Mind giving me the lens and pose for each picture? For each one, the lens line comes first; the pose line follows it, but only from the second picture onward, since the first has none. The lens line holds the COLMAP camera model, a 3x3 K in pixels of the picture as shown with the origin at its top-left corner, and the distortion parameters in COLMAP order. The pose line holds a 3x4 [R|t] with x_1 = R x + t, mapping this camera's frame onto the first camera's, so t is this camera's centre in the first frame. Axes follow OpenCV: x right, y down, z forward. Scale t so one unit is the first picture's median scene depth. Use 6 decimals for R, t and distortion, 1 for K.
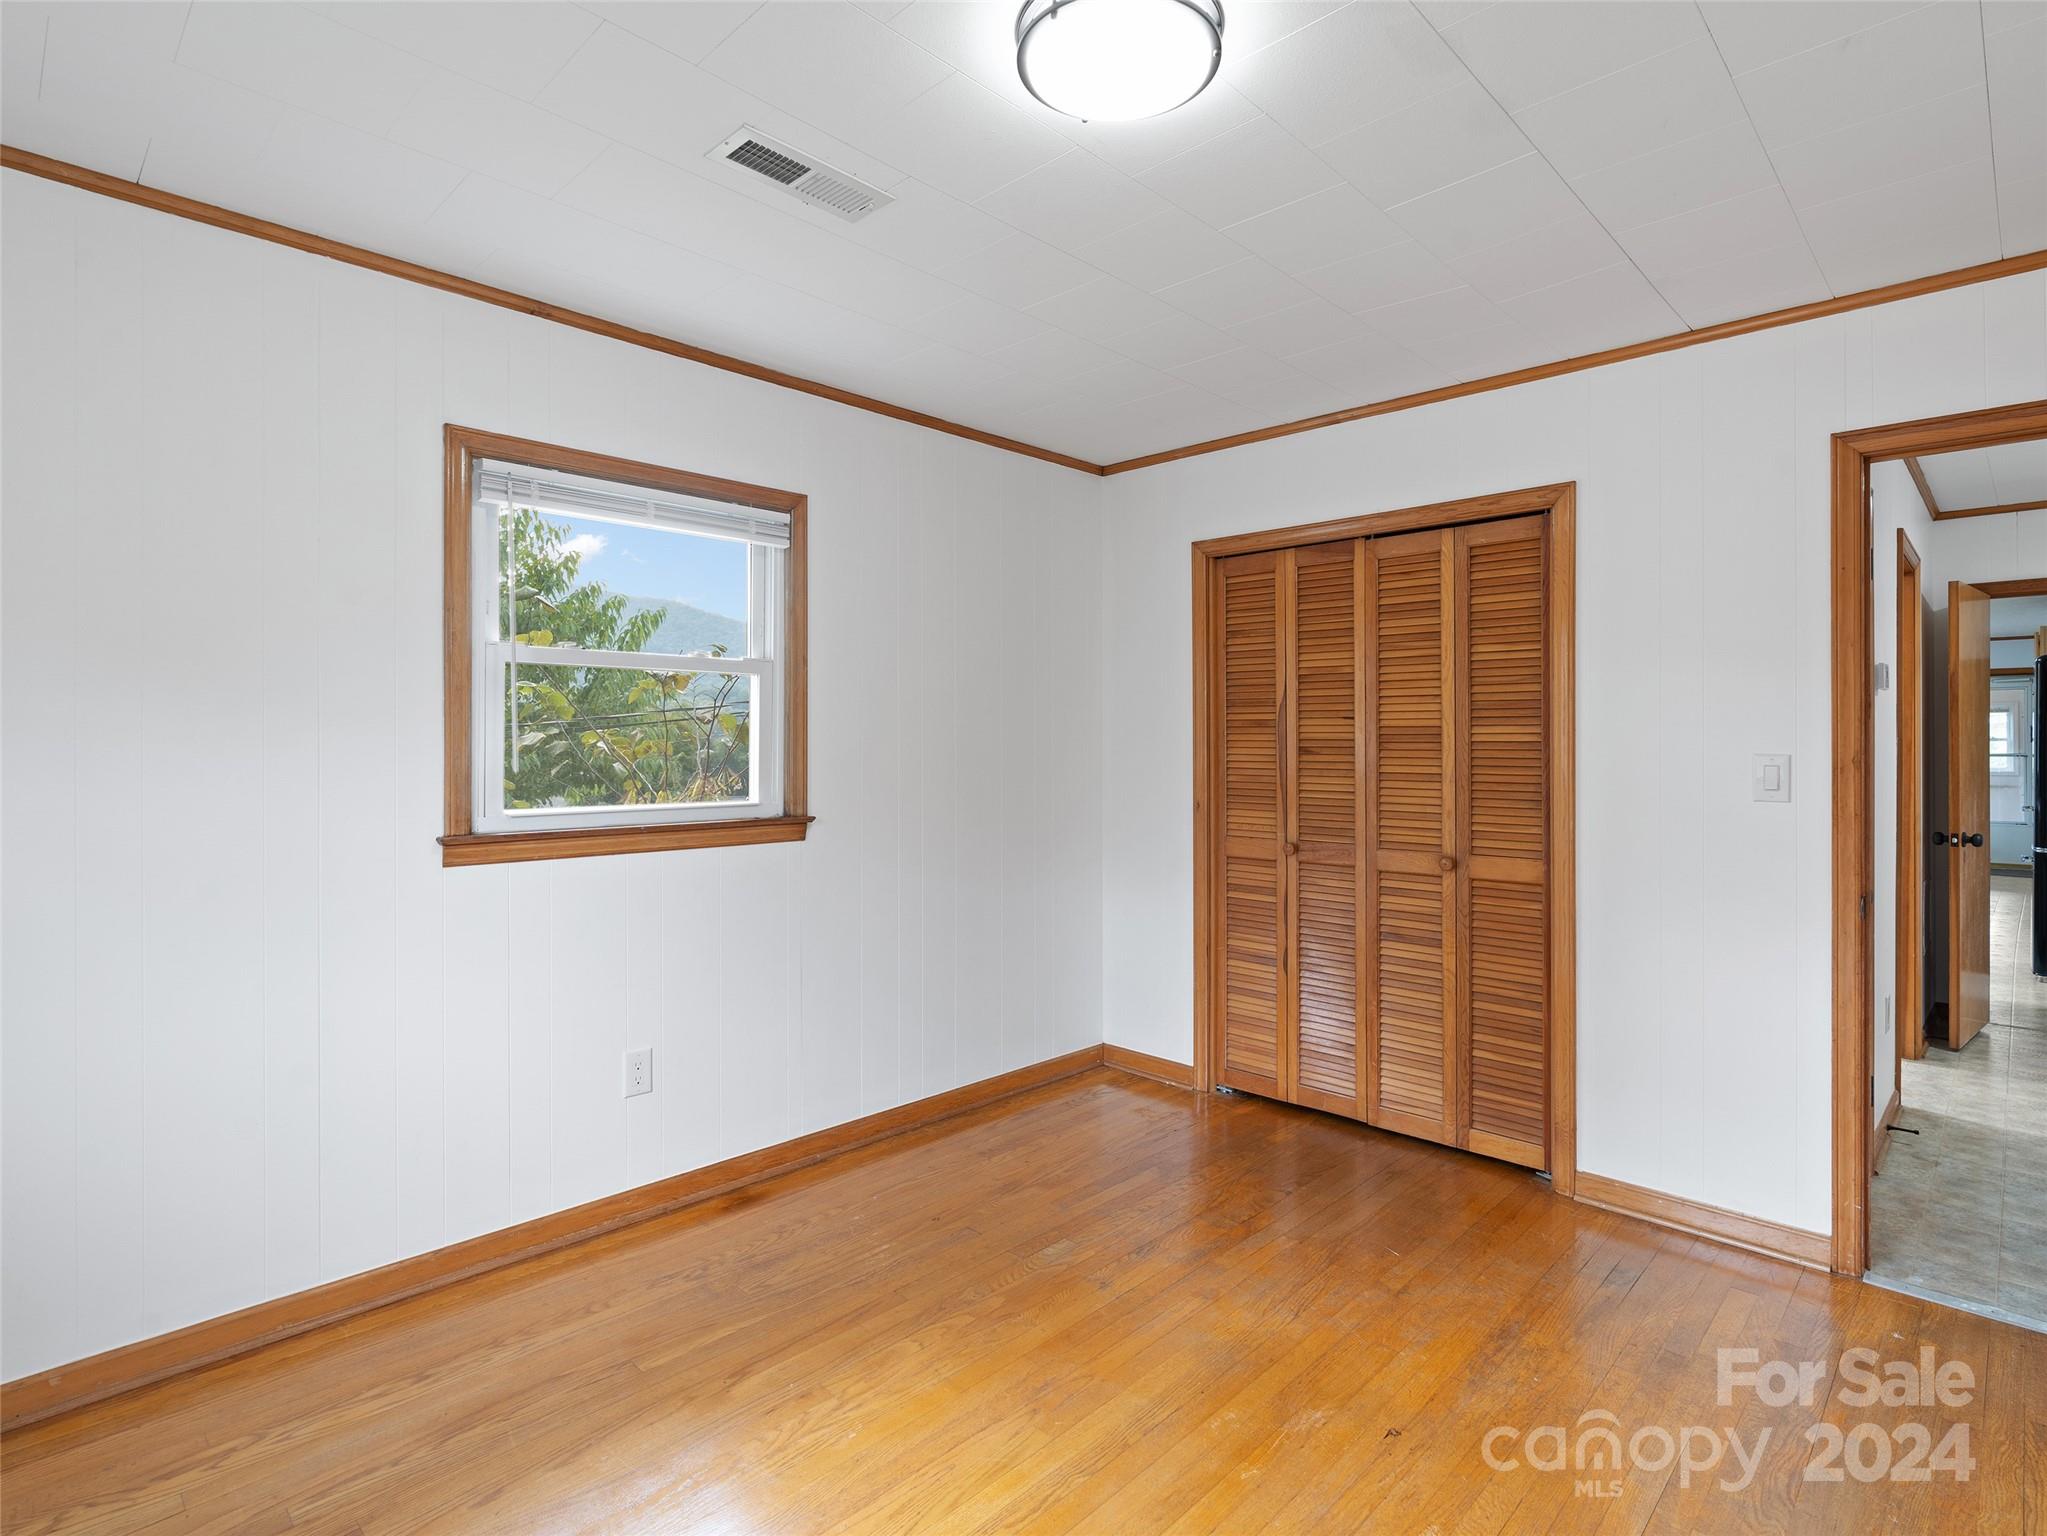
lens RADIAL K [[1046.1, 0, 1017.4], [0, 1046.1, 755.9], [0, 0, 1]] dist [-0.014164, 0.001150]
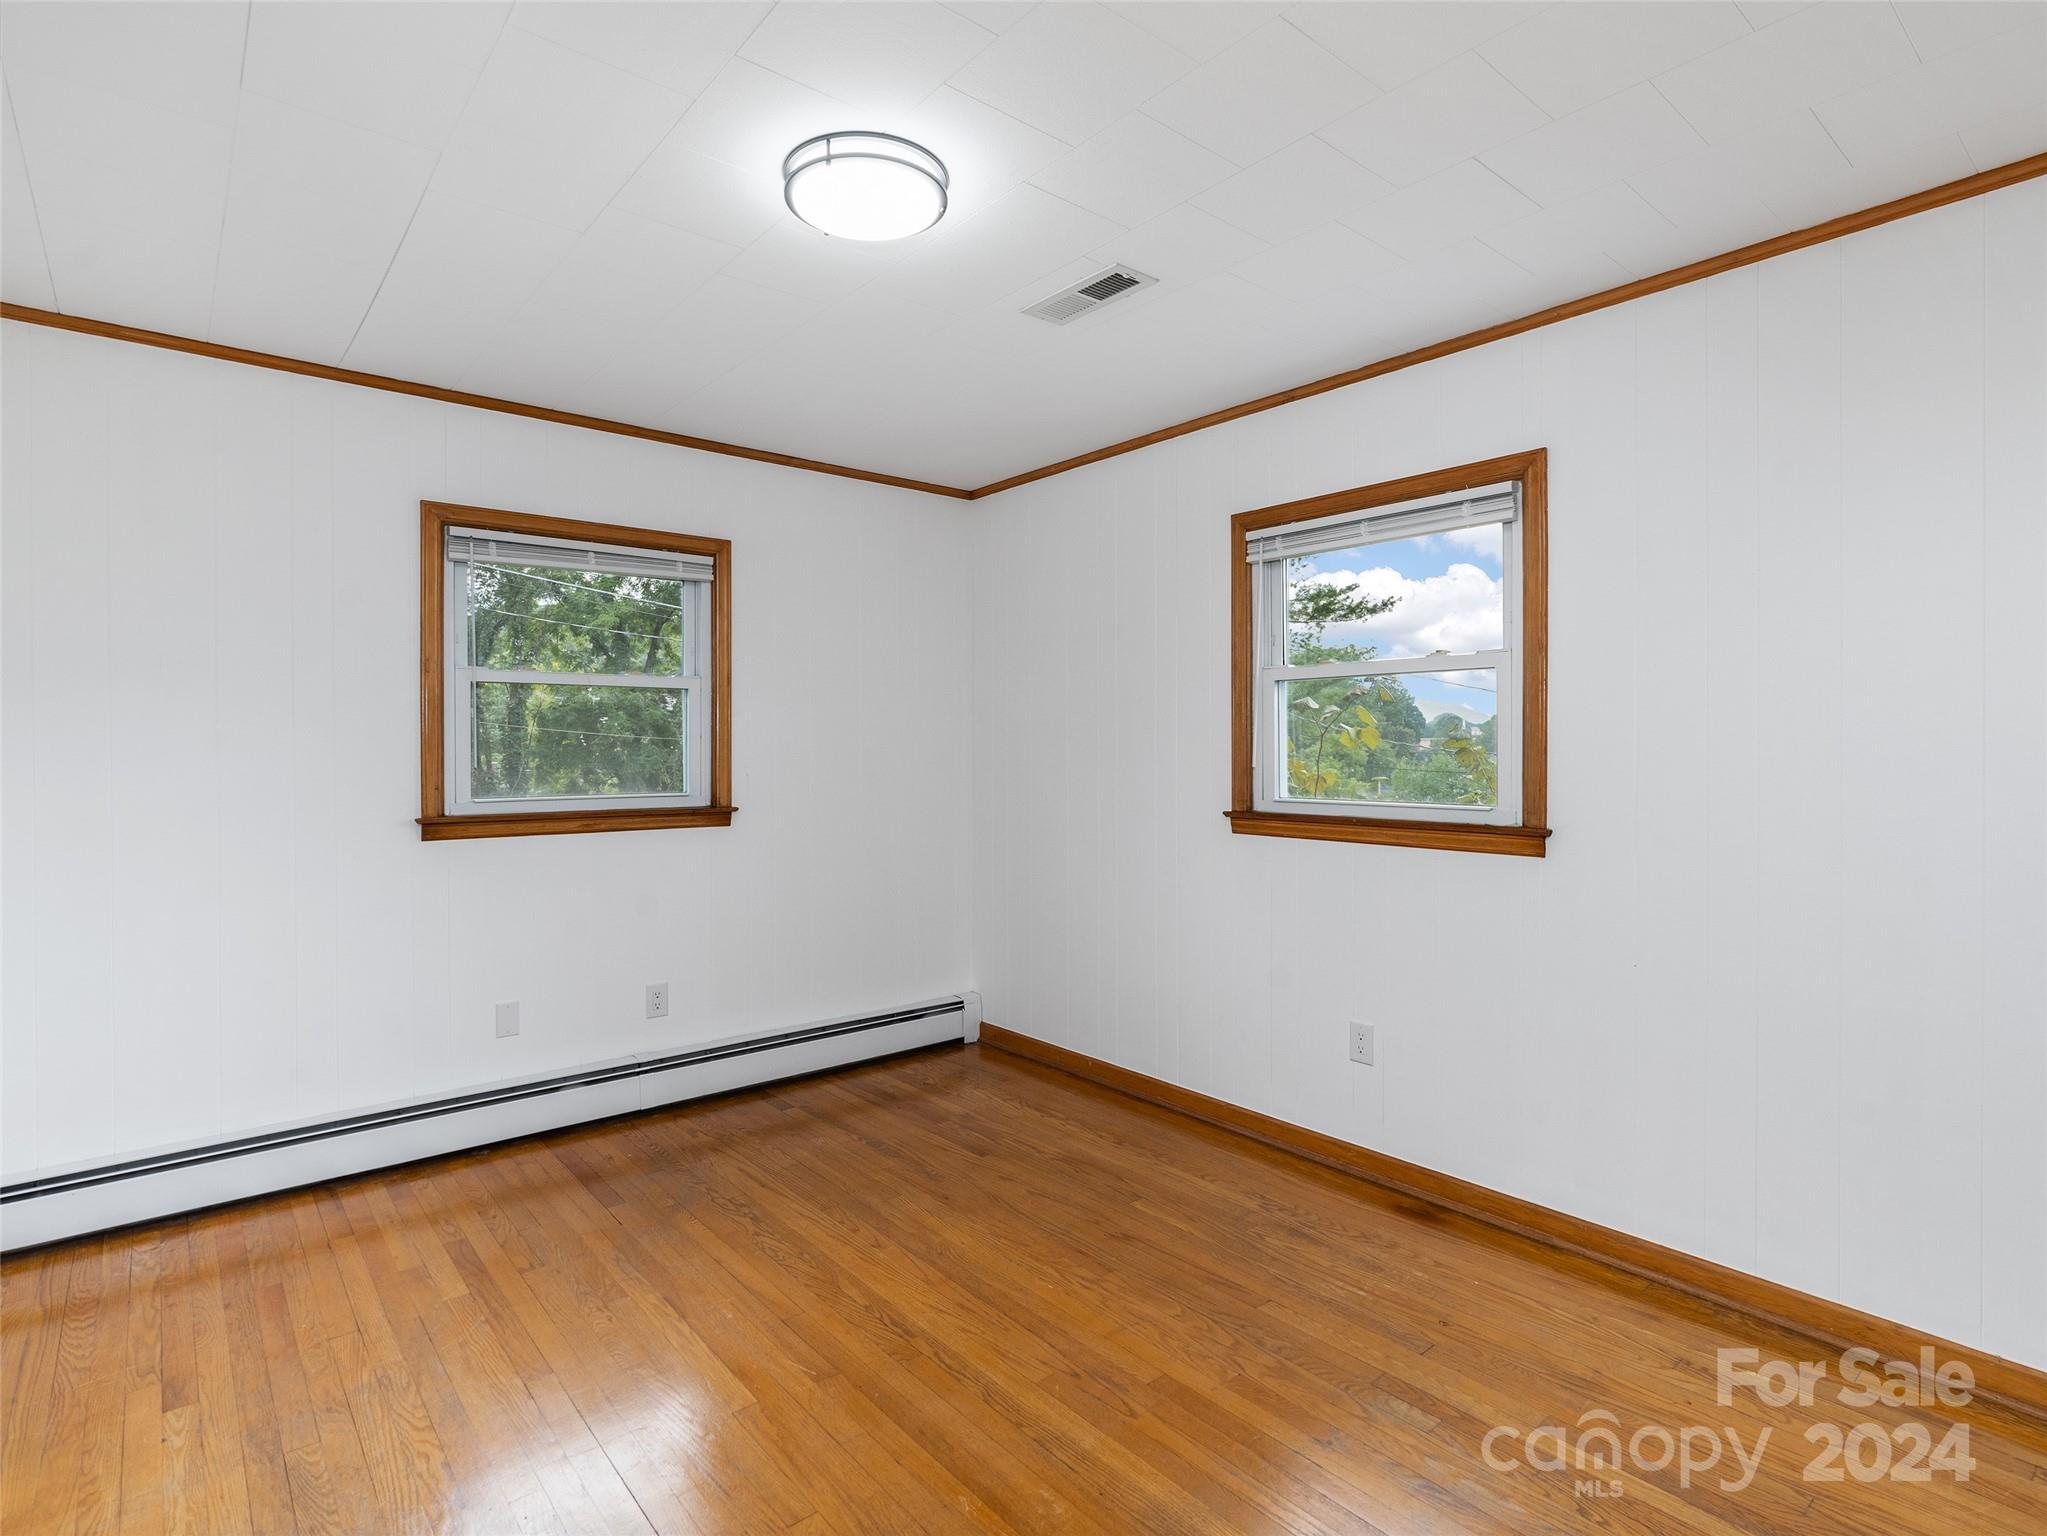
lens RADIAL K [[1046.1, 0, 1011.0], [0, 1046.1, 755.8], [0, 0, 1]] dist [-0.014164, 0.001150]
pose [[-0.111374, 0.011317, -0.993714, 0.770882], [-0.007022, 0.999901, 0.012174, -0.009738], [0.993754, 0.008333, -0.111283, 0.755008]]
